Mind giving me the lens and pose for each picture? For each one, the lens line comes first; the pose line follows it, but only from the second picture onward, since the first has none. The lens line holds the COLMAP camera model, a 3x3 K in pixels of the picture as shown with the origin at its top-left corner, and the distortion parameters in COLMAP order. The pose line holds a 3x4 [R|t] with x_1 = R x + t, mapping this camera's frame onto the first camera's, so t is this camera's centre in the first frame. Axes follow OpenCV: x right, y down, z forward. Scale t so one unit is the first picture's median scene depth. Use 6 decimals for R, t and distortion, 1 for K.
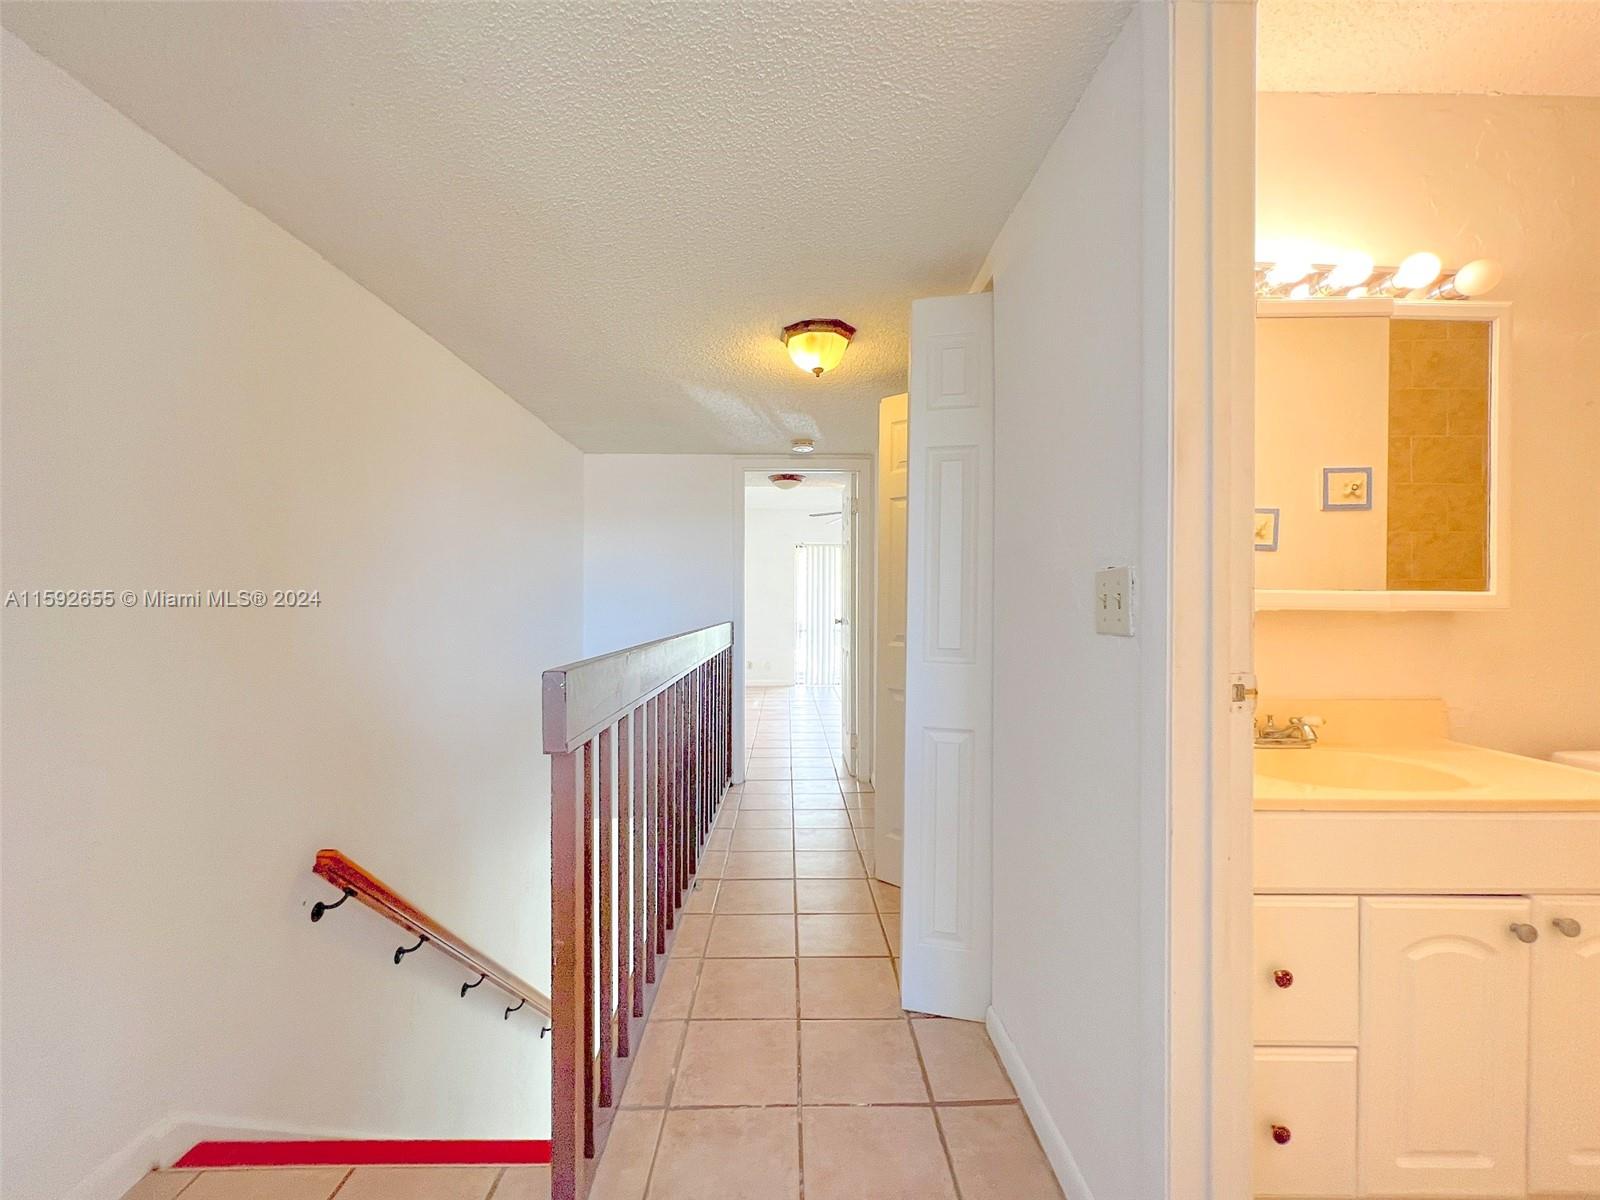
lens RADIAL K [[647.3, 0, 798.9], [0, 647.3, 600.3], [0, 0, 1]] dist [-0.002954, -0.000006]
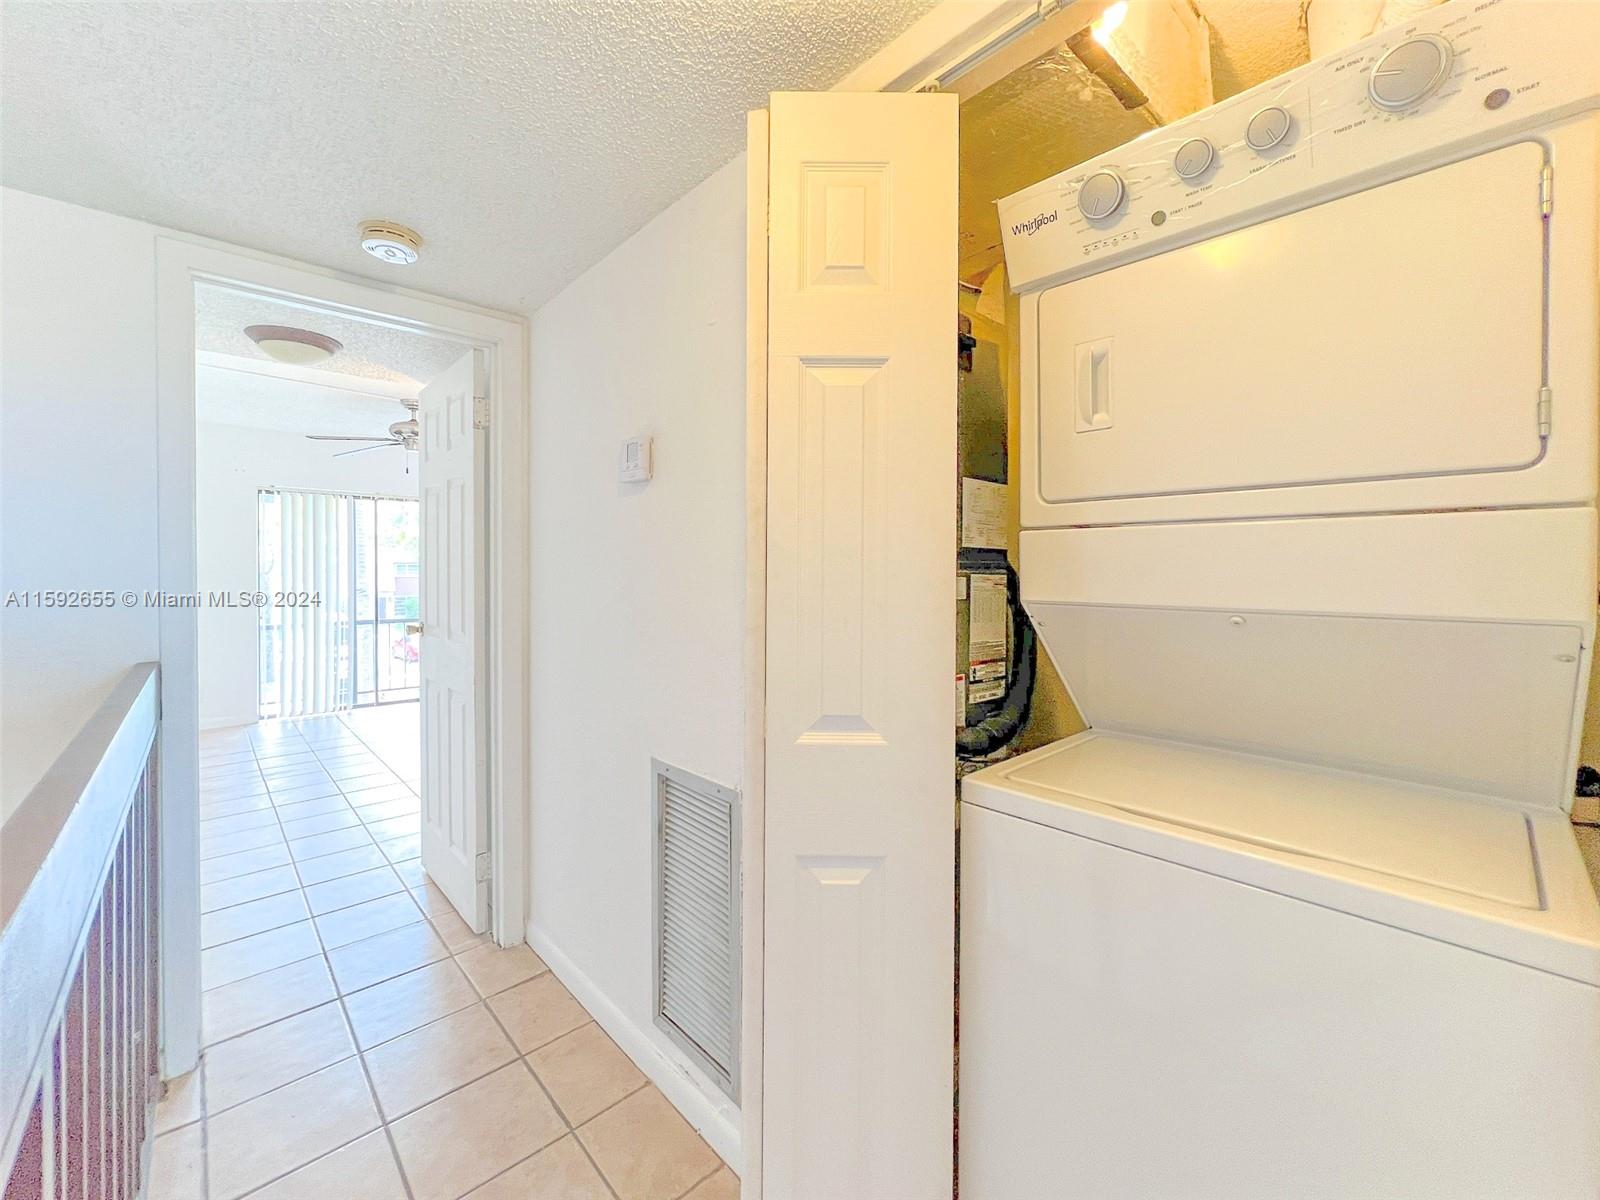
lens RADIAL K [[647.3, 0, 800.8], [0, 647.3, 574.3], [0, 0, 1]] dist [-0.002954, -0.000006]
pose [[0.741640, -0.005763, 0.670773, -0.074122], [0.000984, 0.999971, 0.007504, -0.020322], [-0.670797, -0.004905, 0.741625, 0.454768]]
